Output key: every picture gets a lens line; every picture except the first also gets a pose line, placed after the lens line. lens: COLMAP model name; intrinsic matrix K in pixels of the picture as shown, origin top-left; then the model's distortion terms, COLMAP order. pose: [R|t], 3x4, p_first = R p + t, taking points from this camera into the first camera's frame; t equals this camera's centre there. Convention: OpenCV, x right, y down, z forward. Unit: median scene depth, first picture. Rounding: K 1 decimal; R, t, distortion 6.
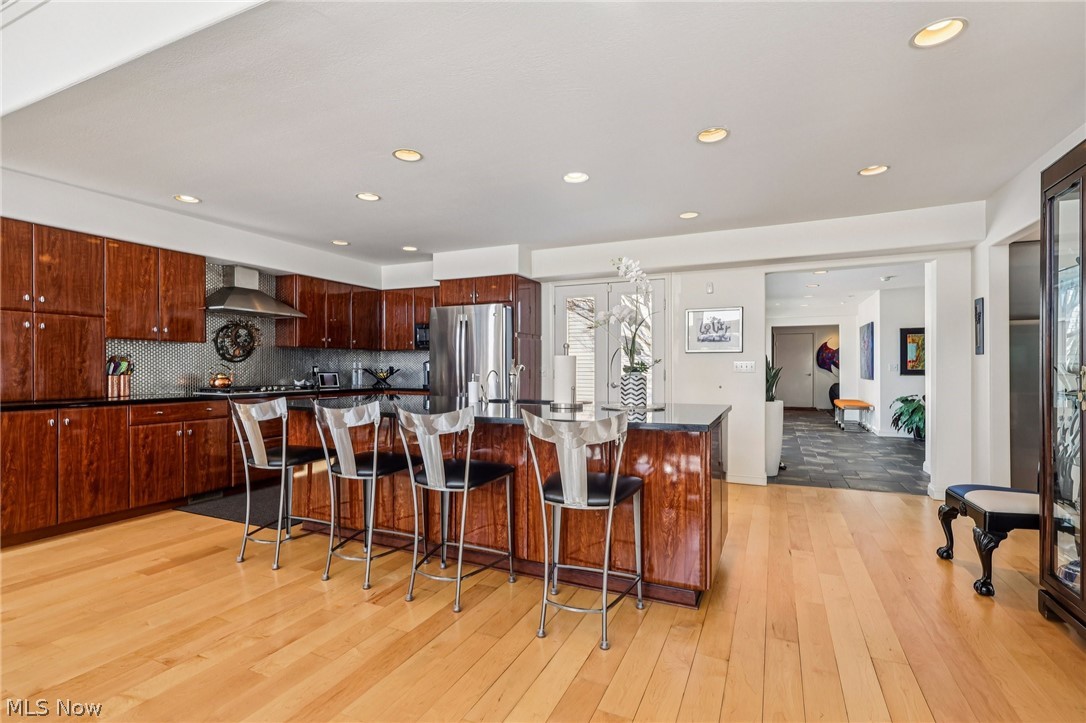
lens RADIAL K [[510.3, 0, 545.1], [0, 510.3, 365.0], [0, 0, 1]] dist [-0.001273, -0.000651]
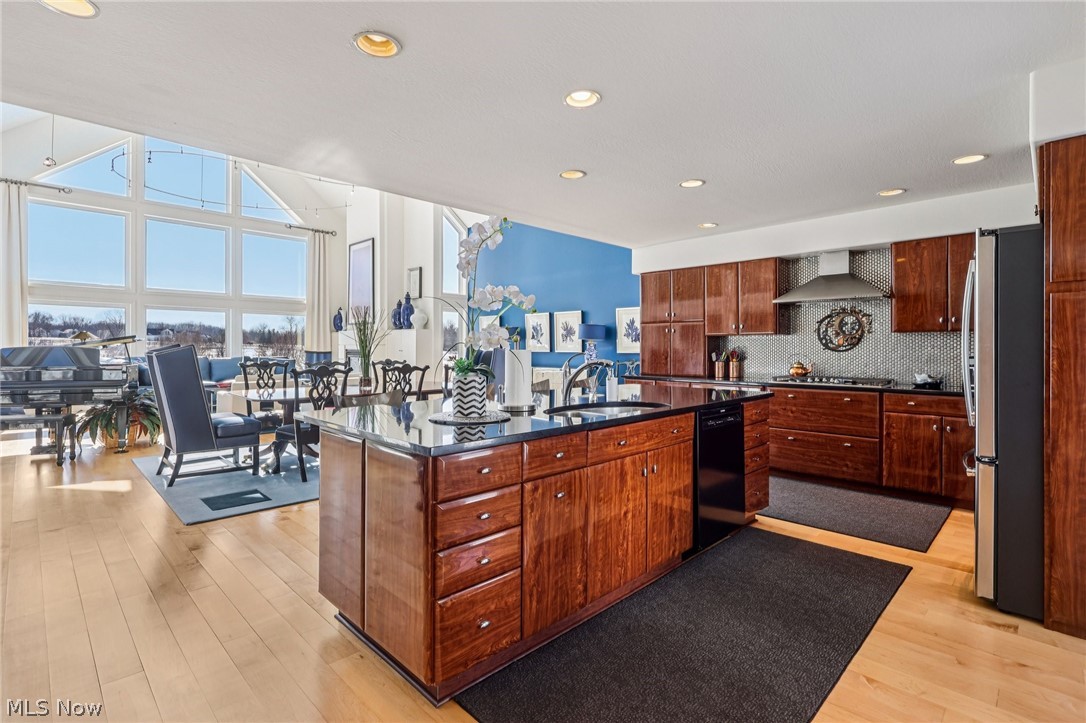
lens RADIAL K [[510.3, 0, 545.8], [0, 510.3, 352.5], [0, 0, 1]] dist [-0.001273, -0.000651]
pose [[-0.347362, 0.007767, -0.937699, 0.495014], [0.002096, 0.999970, 0.007506, -0.012454], [0.937729, 0.000642, -0.347368, 0.827641]]
